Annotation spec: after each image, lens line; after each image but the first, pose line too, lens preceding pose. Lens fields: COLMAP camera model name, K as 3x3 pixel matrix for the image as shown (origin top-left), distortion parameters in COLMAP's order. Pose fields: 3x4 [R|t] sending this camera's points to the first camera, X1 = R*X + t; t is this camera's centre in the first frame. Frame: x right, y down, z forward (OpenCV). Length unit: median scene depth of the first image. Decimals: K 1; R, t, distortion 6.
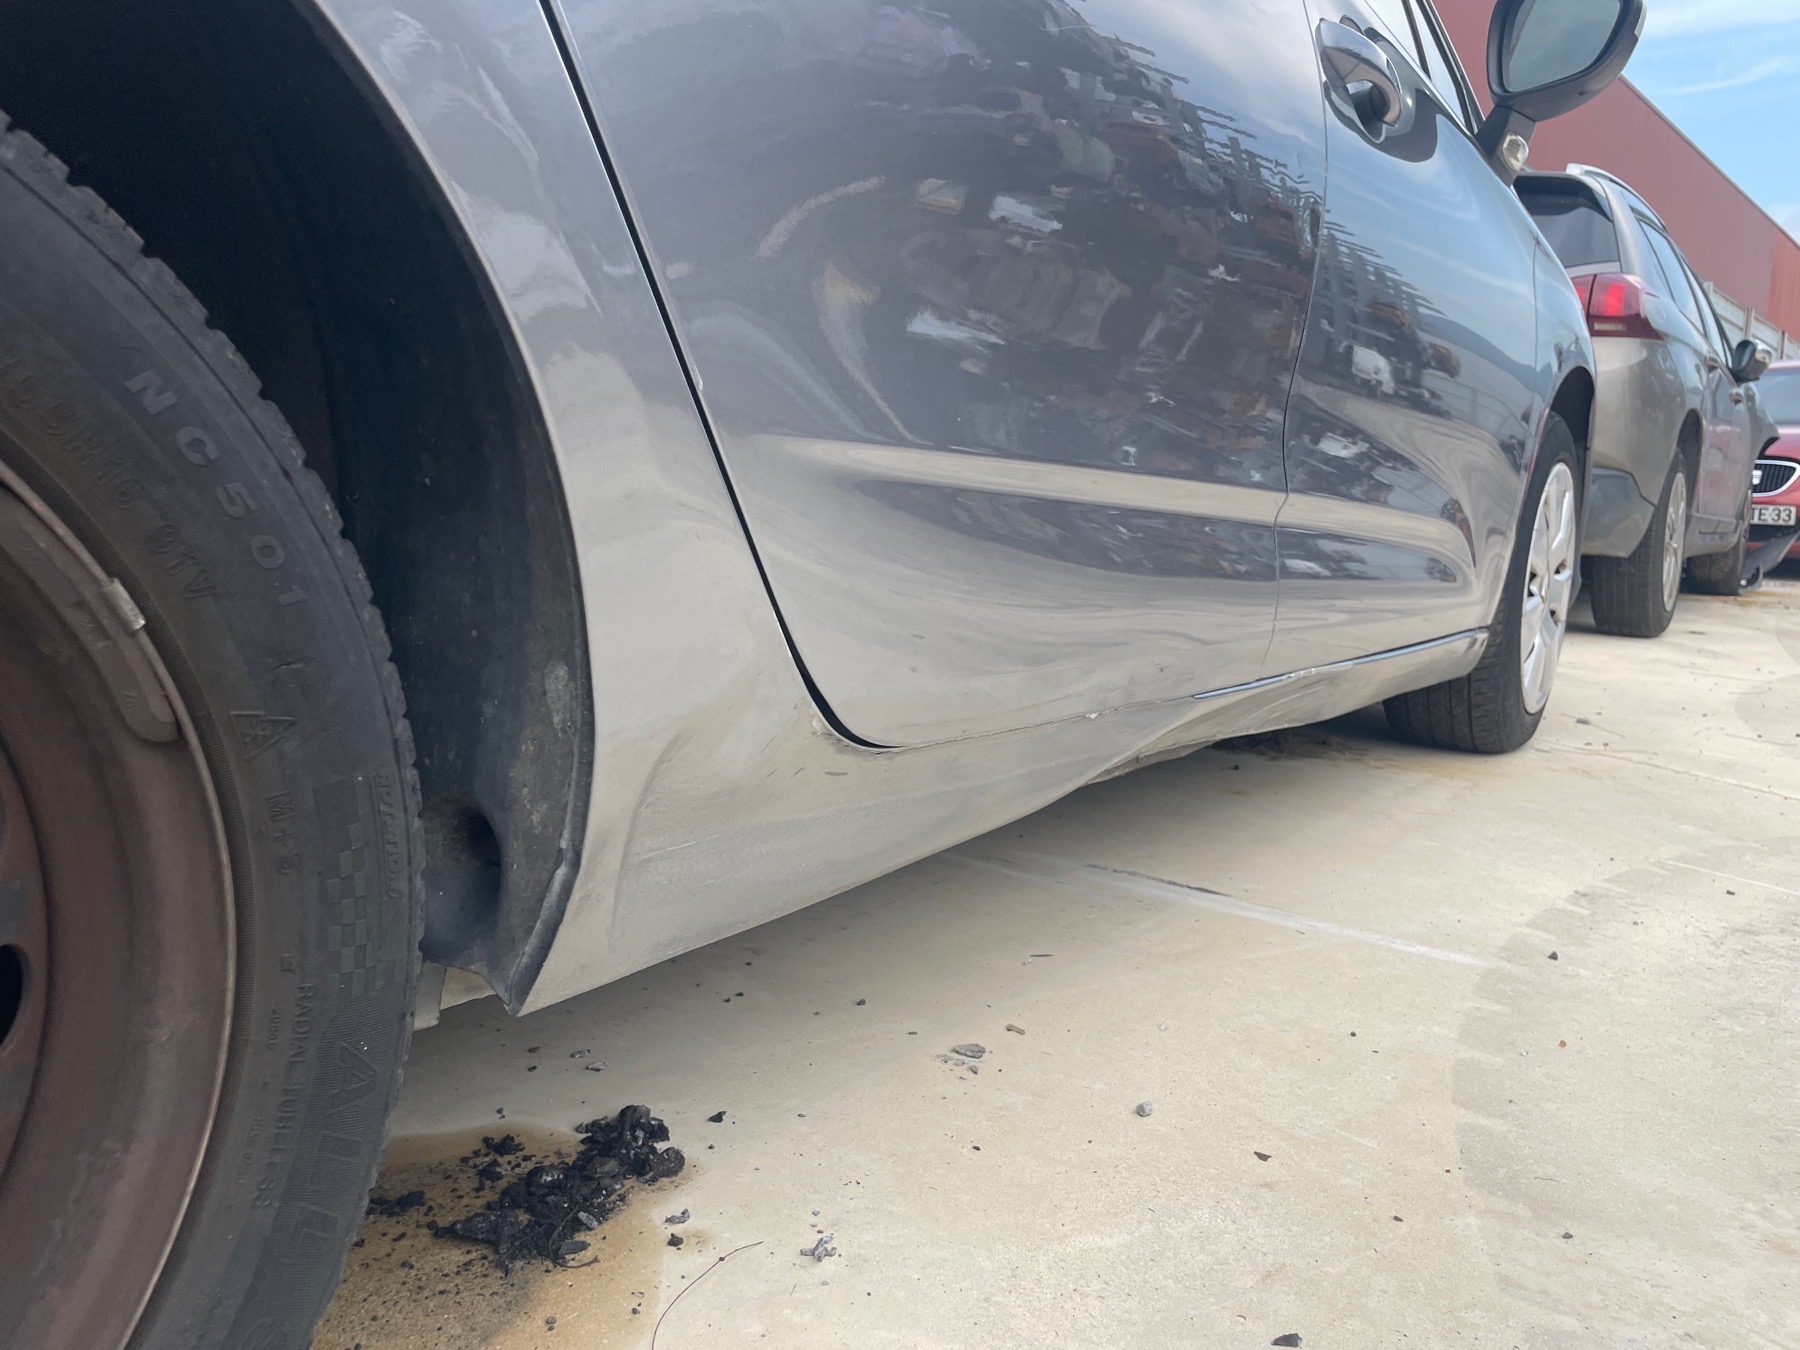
lens RADIAL K [[1363.8, 0, 908.5], [0, 1363.8, 674.1], [0, 0, 1]] dist [0.061408, -0.084717]
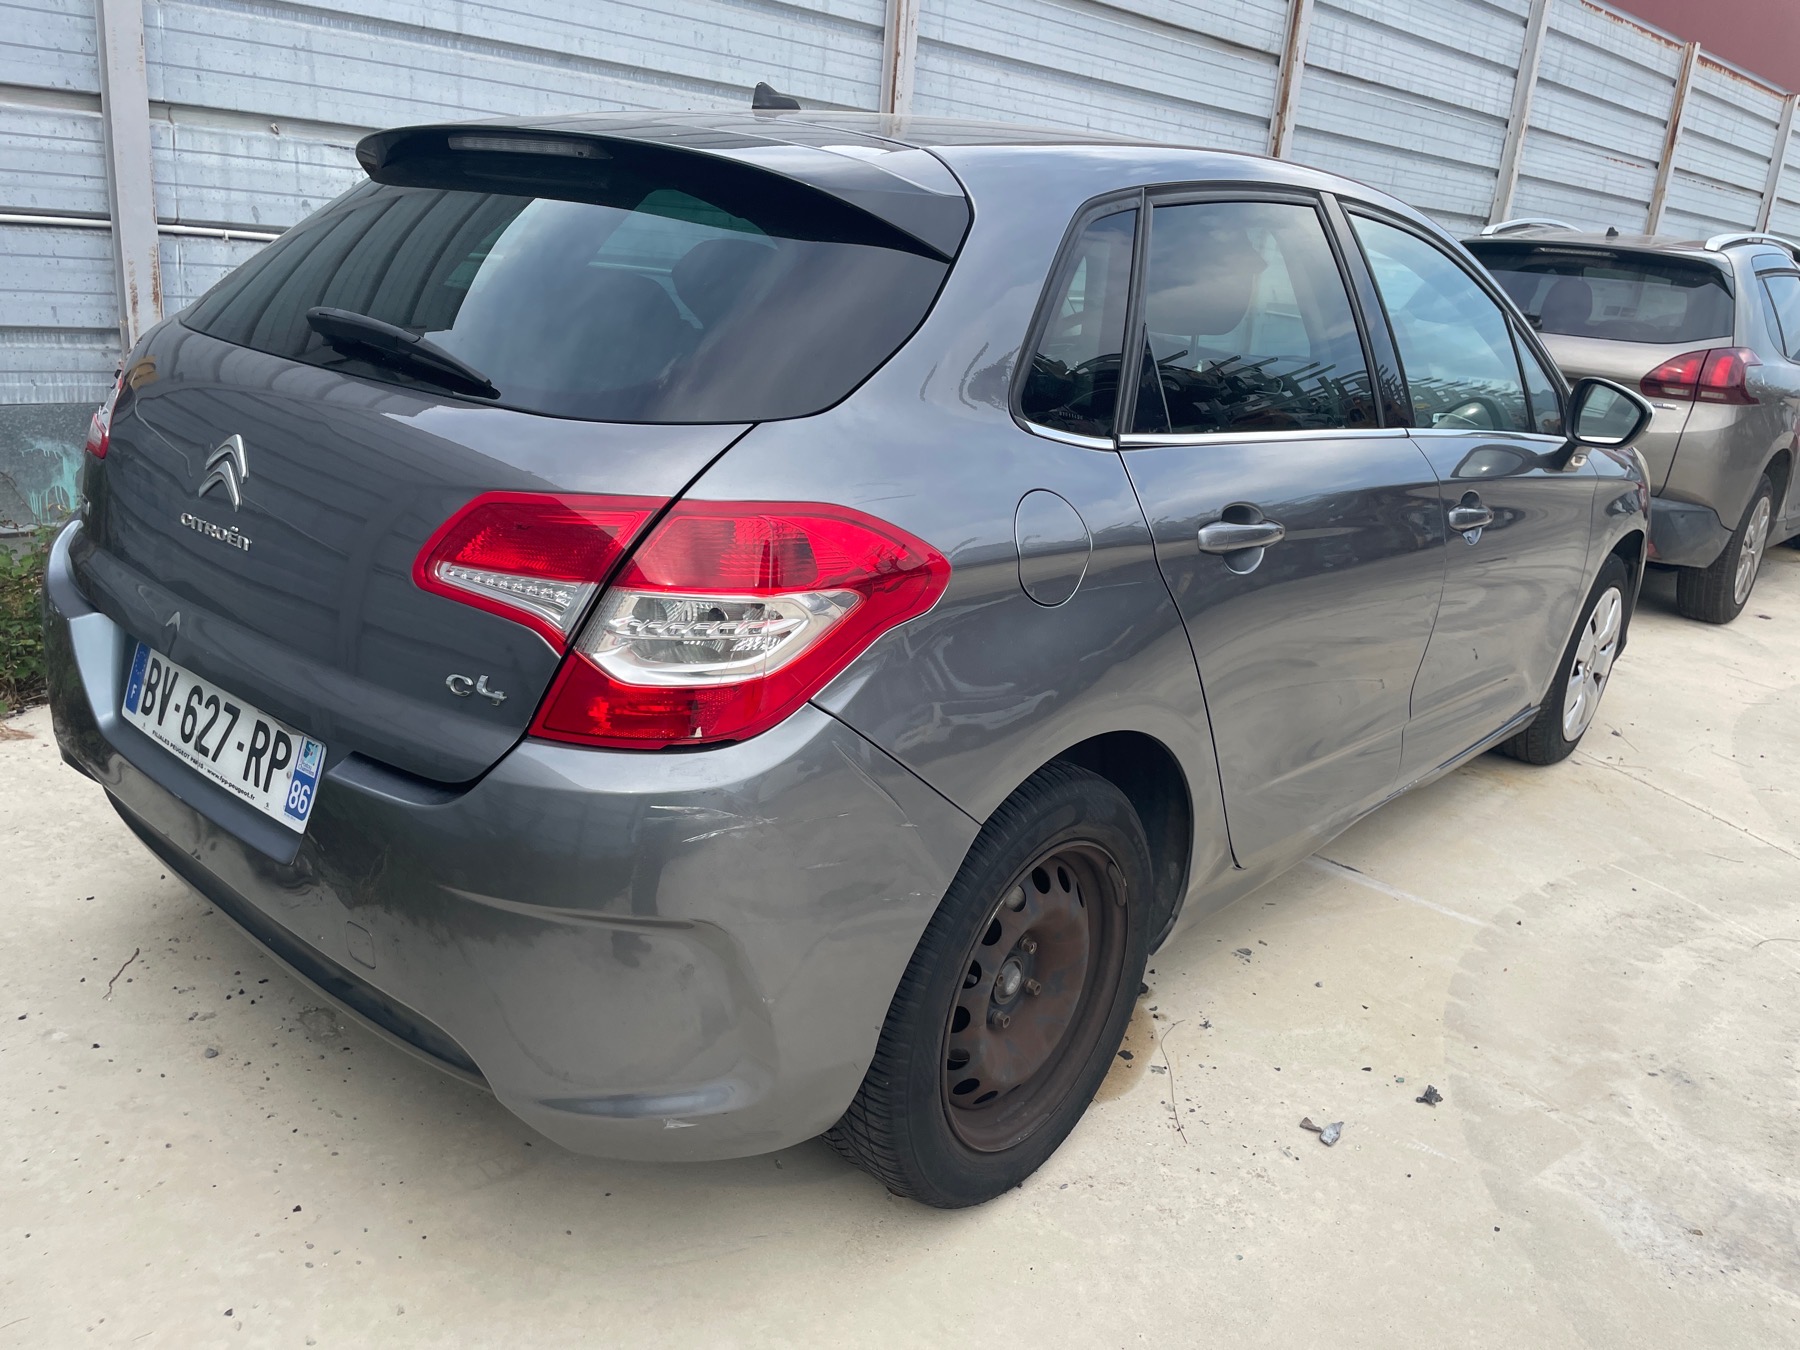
lens RADIAL K [[1363.8, 0, 896.1], [0, 1363.8, 668.6], [0, 0, 1]] dist [0.061408, -0.084717]
pose [[0.992353, 0.073525, -0.099144, -0.295877], [-0.057290, 0.985831, 0.157655, -0.459101], [0.109331, -0.150769, 0.982505, -1.116496]]
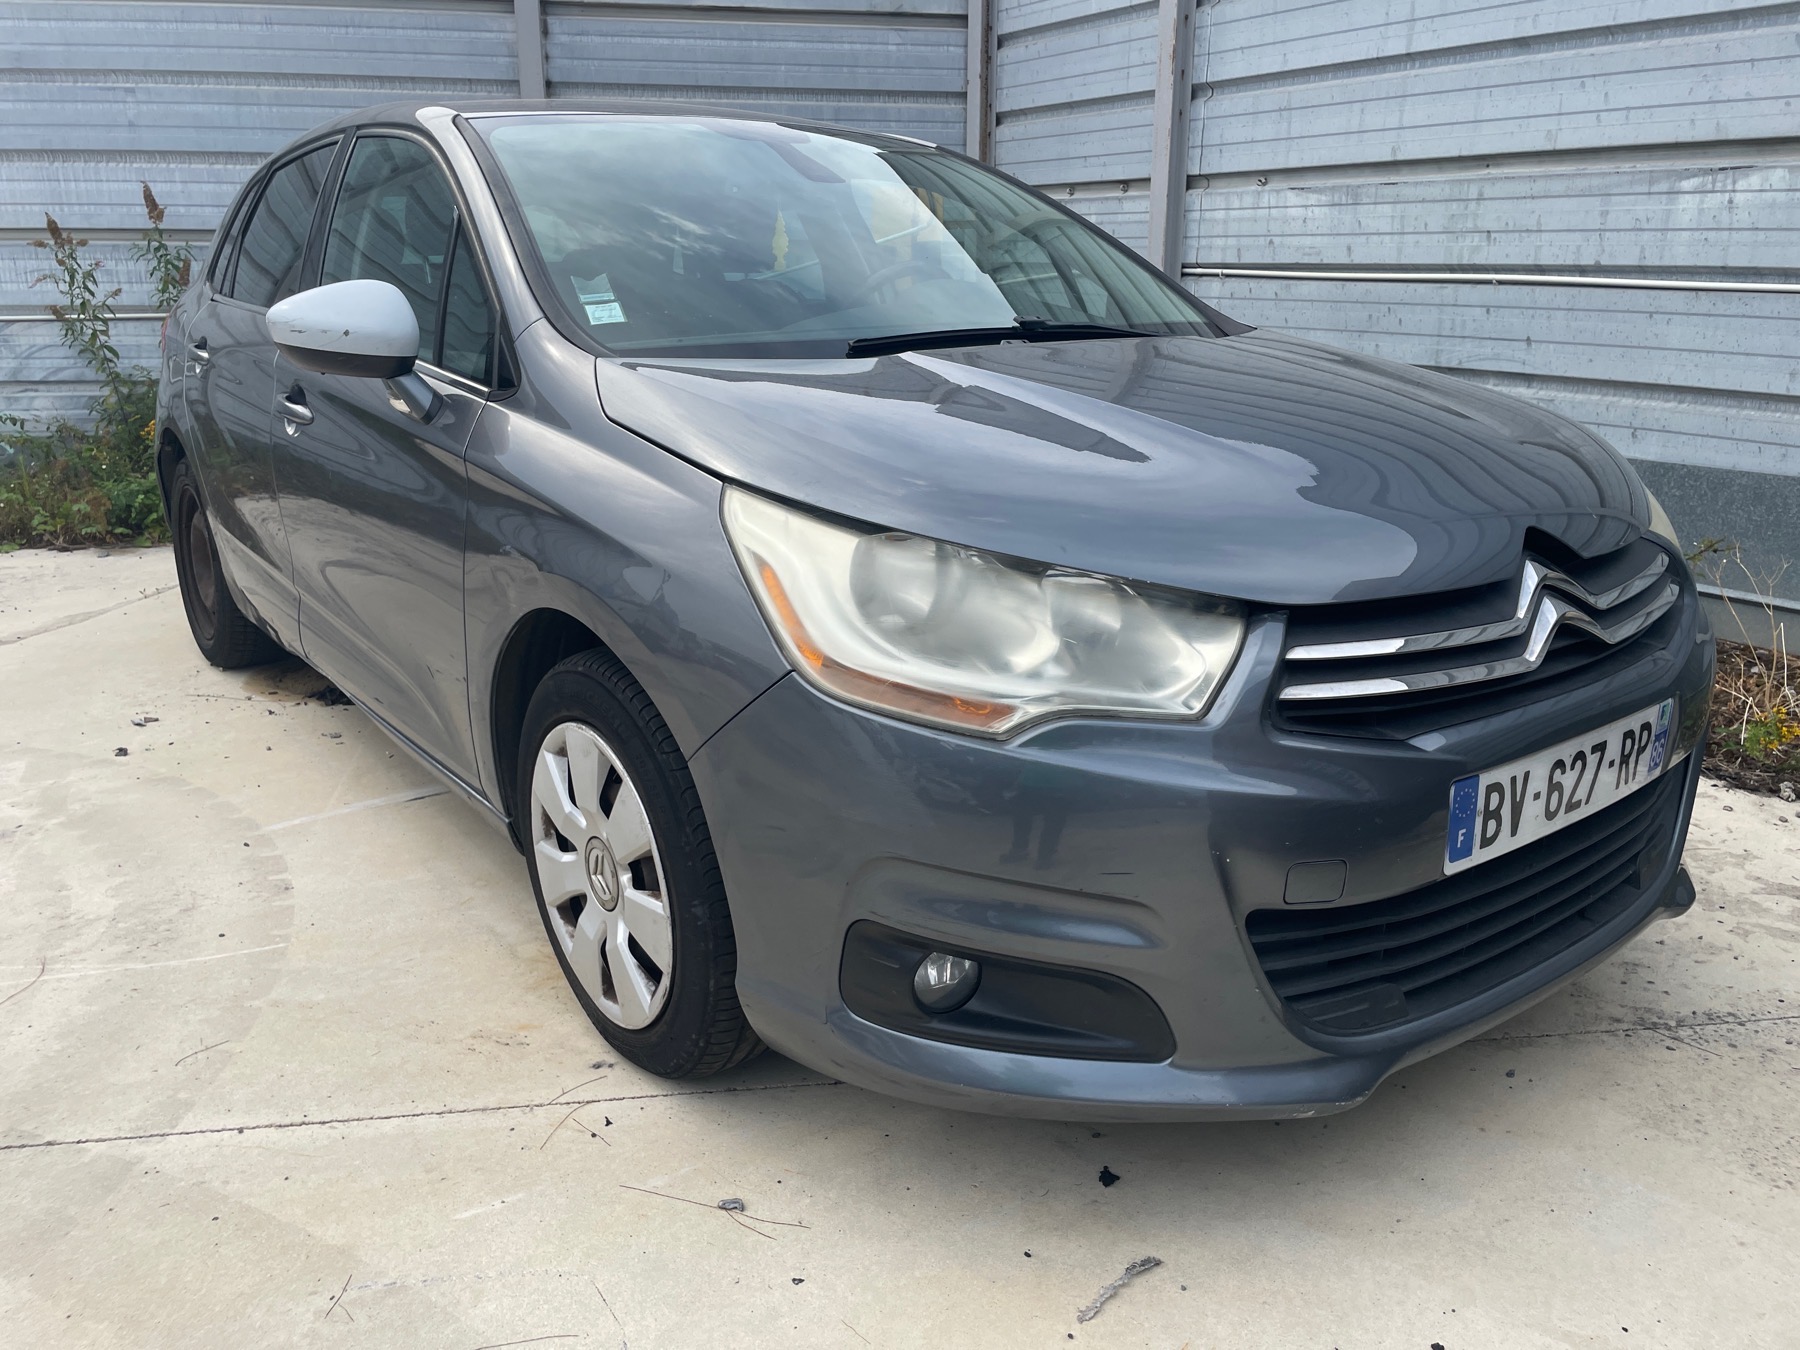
lens RADIAL K [[1363.8, 0, 899.9], [0, 1363.8, 671.7], [0, 0, 1]] dist [0.061408, -0.084717]
pose [[-0.318070, 0.228340, -0.920159, 2.002803], [-0.149850, 0.946255, 0.286614, -0.762474], [0.936150, 0.229049, -0.266758, 2.437334]]
